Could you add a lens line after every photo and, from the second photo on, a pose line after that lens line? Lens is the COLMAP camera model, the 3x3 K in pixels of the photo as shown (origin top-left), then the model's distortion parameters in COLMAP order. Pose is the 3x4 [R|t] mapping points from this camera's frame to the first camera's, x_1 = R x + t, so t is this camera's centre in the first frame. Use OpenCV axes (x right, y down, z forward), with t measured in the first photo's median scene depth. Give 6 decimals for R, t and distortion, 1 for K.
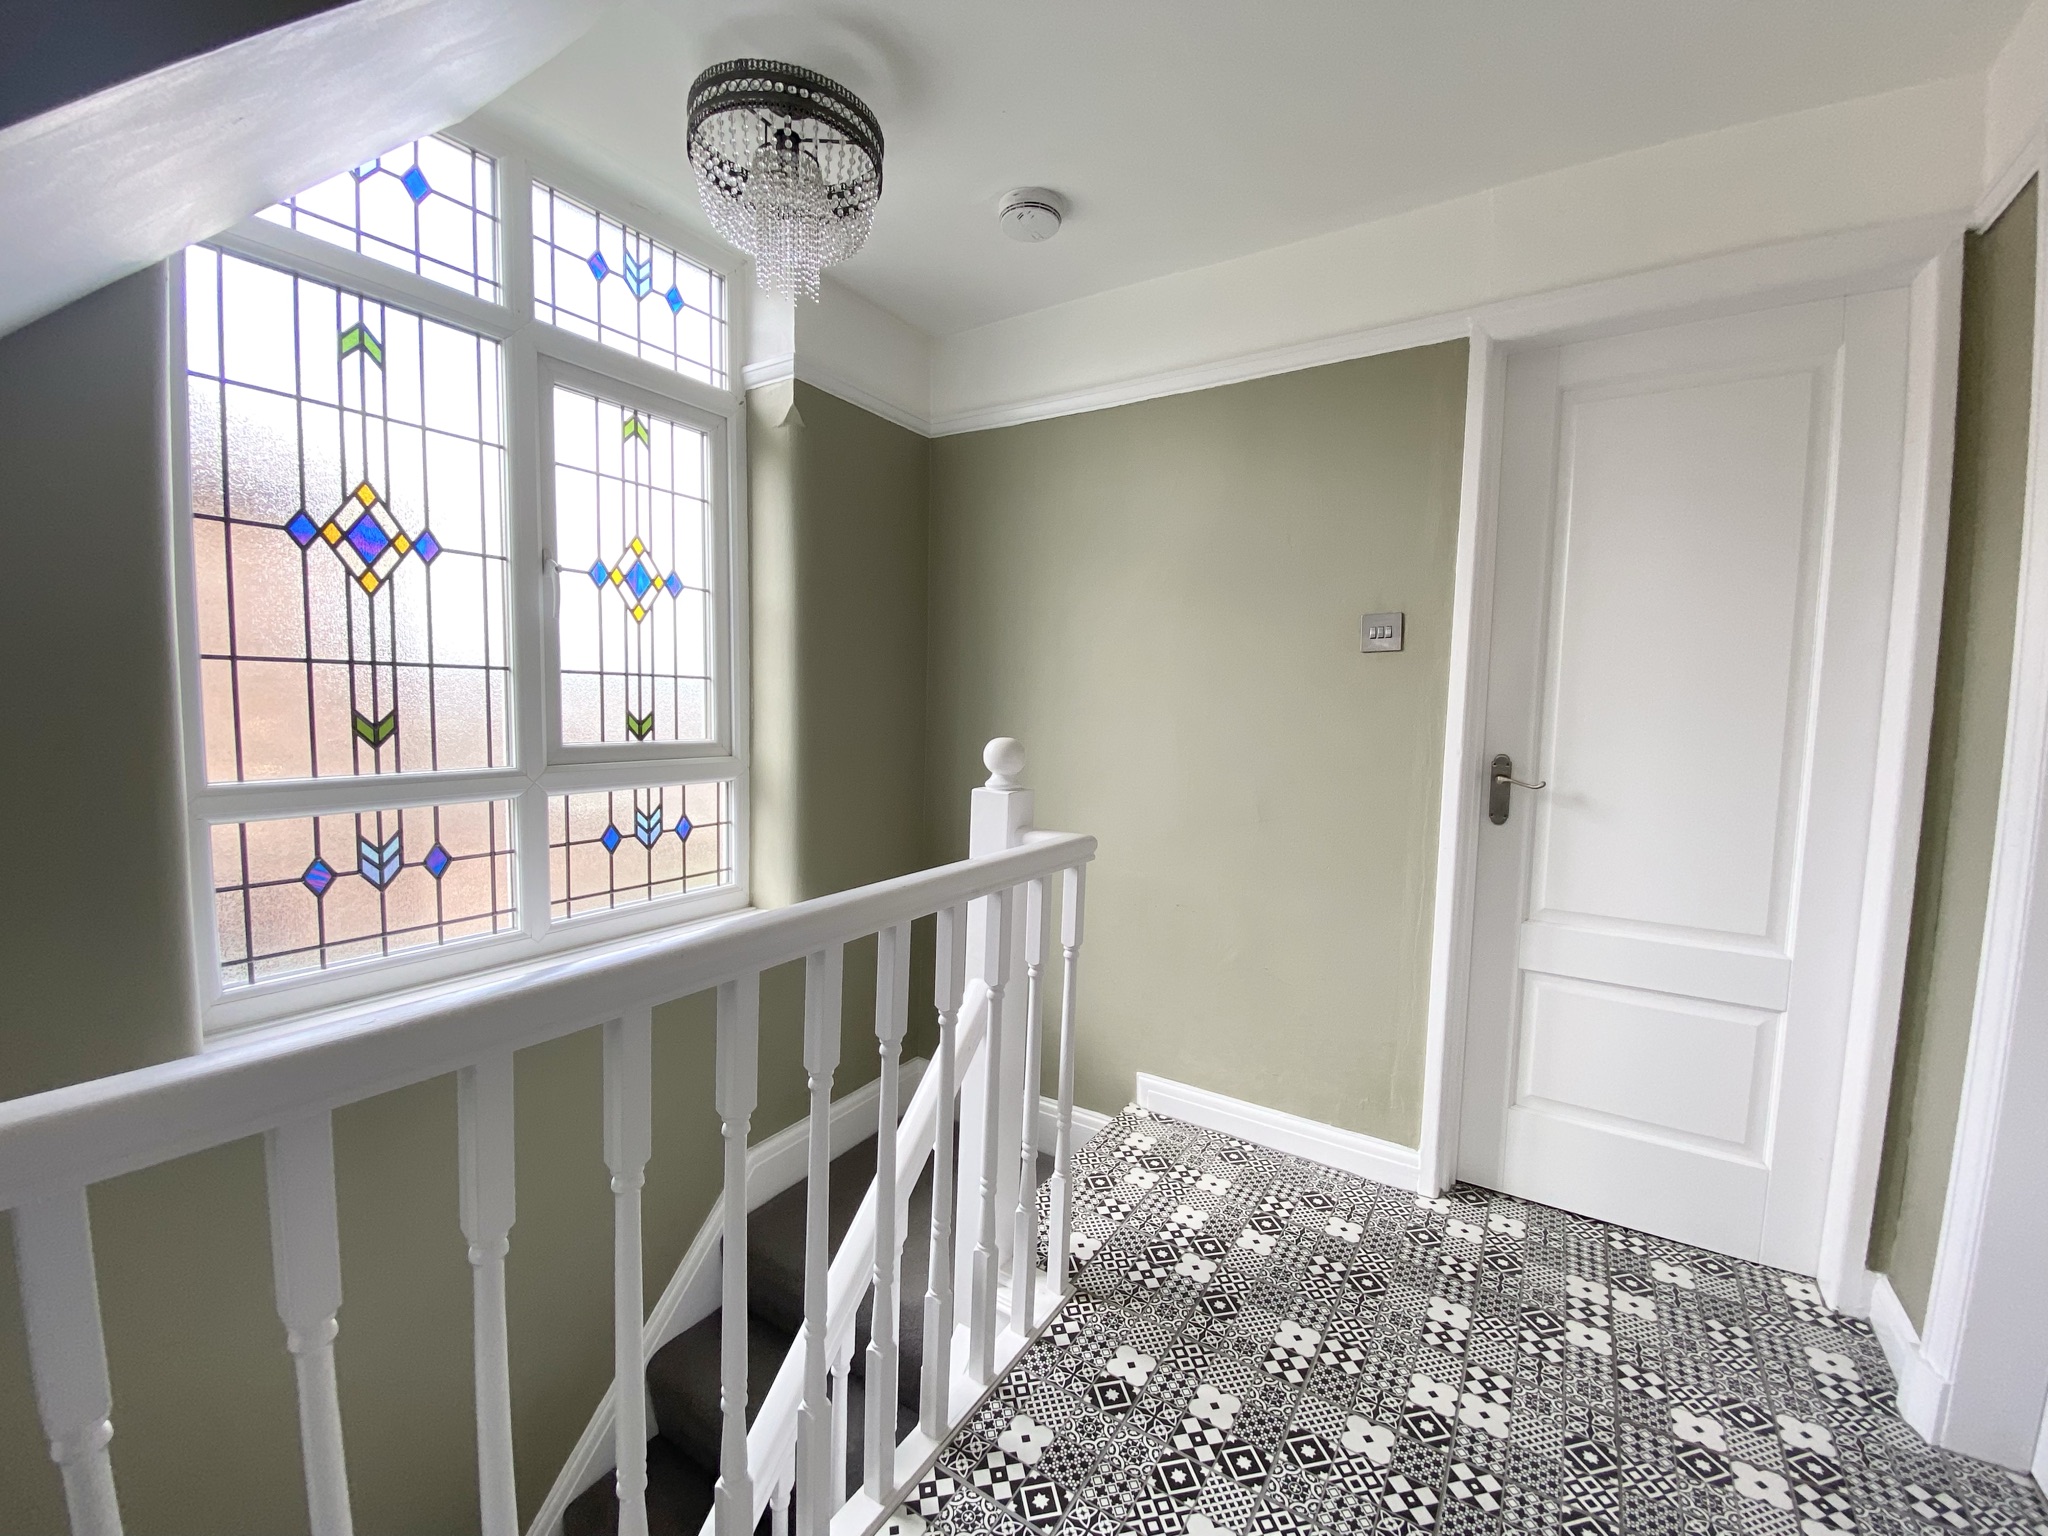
lens RADIAL K [[837.2, 0, 1031.3], [0, 837.2, 768.8], [0, 0, 1]] dist [-0.001695, -0.007196]
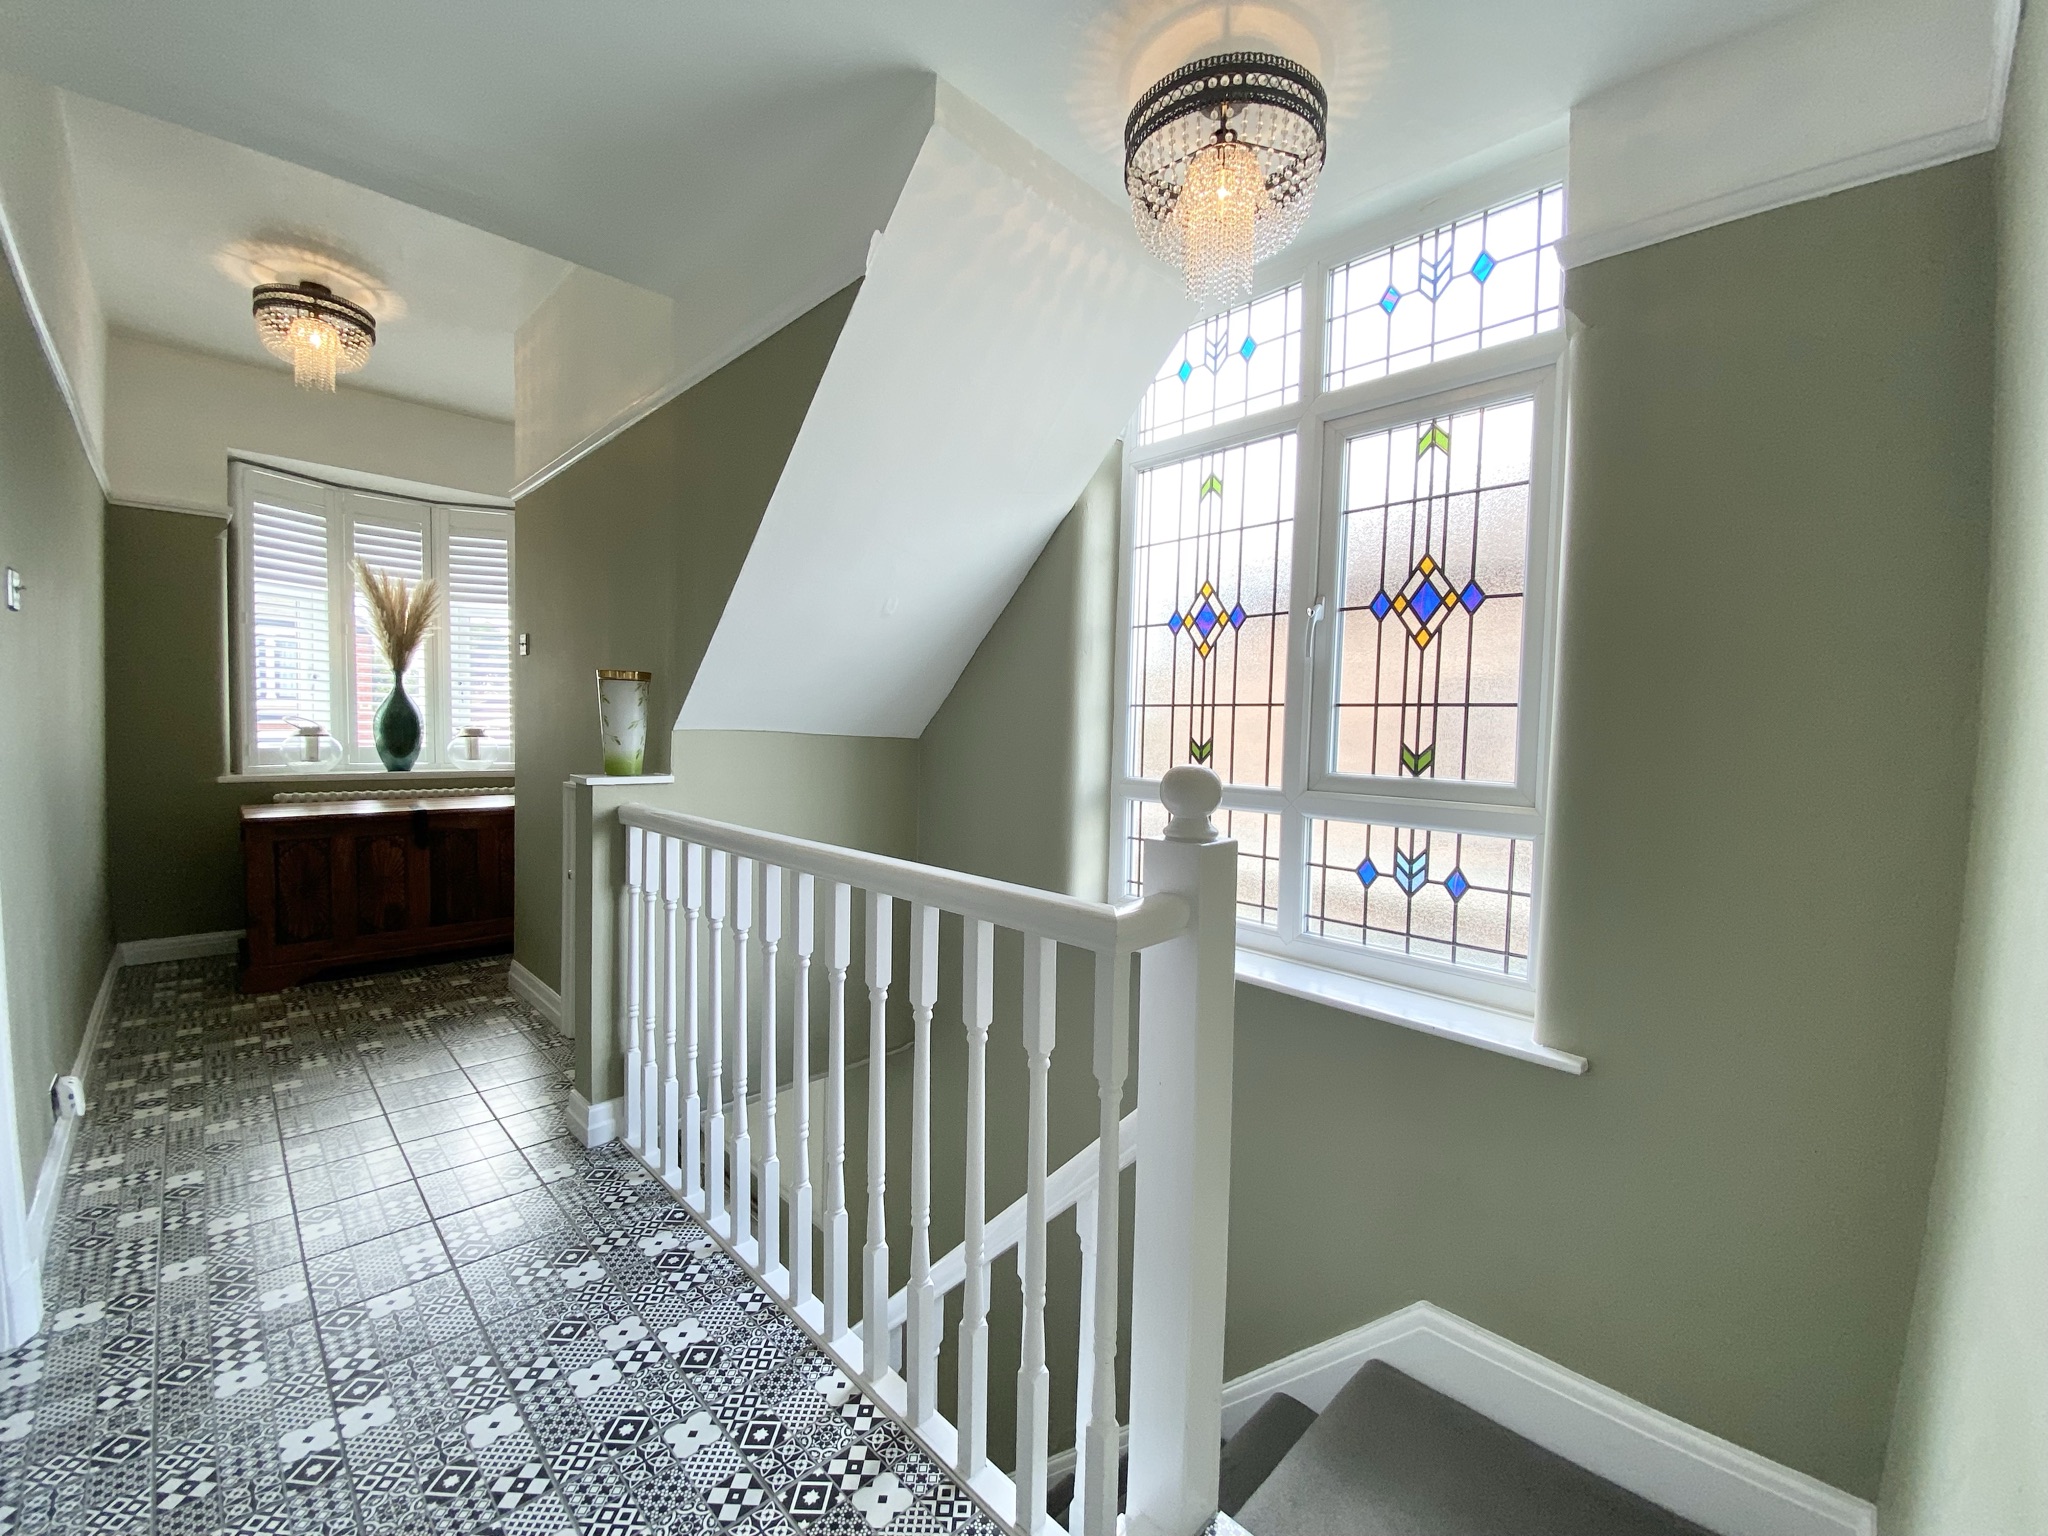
lens RADIAL K [[837.2, 0, 1032.8], [0, 837.2, 771.5], [0, 0, 1]] dist [-0.001695, -0.007196]
pose [[-0.223384, 0.029023, -0.974298, 0.599243], [-0.100054, 0.993594, 0.052538, -0.052641], [0.969582, 0.109219, -0.219049, 0.910363]]
